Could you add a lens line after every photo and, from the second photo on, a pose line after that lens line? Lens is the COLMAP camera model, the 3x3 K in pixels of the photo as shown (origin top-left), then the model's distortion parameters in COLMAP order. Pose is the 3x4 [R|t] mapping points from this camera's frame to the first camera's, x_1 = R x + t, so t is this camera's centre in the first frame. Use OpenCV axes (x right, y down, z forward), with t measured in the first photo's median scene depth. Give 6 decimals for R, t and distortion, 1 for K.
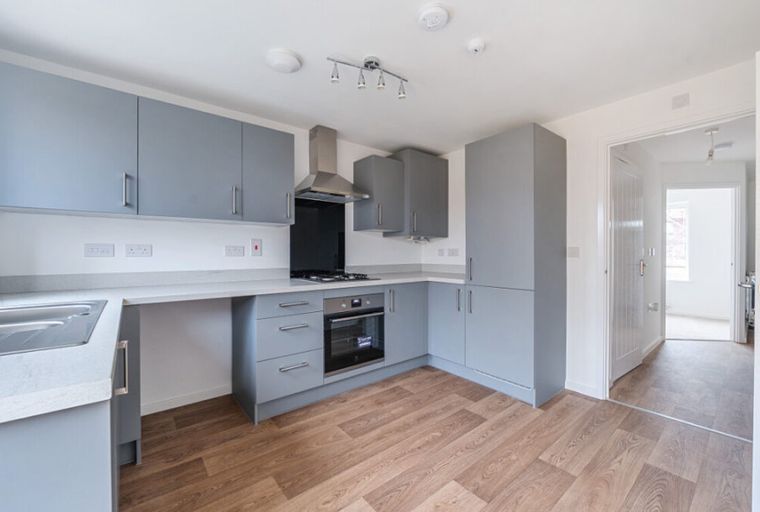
lens RADIAL K [[315.0, 0, 379.0], [0, 315.0, 250.9], [0, 0, 1]] dist [0.000995, -0.000157]
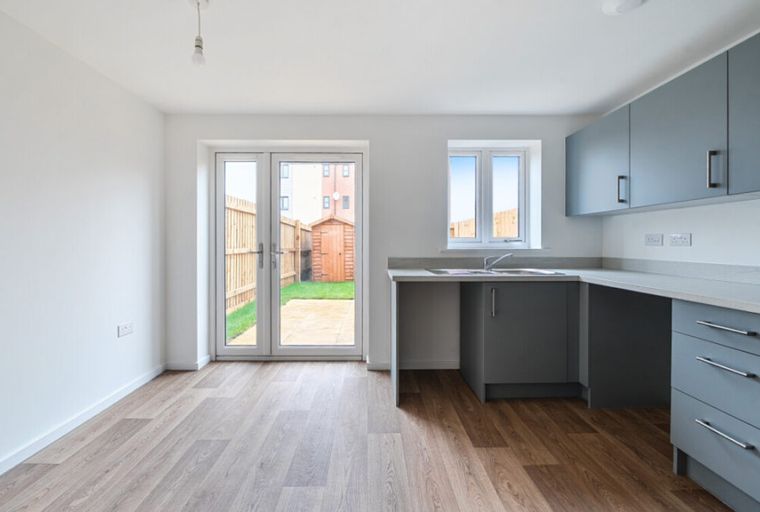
lens RADIAL K [[332.6, 0, 379.0], [0, 332.6, 244.0], [0, 0, 1]] dist [-0.000260, -0.000010]
pose [[-0.611911, 0.004564, -0.790913, 0.730707], [0.004896, 0.999986, 0.001982, 0.004762], [0.790911, -0.002659, -0.611925, 1.024018]]
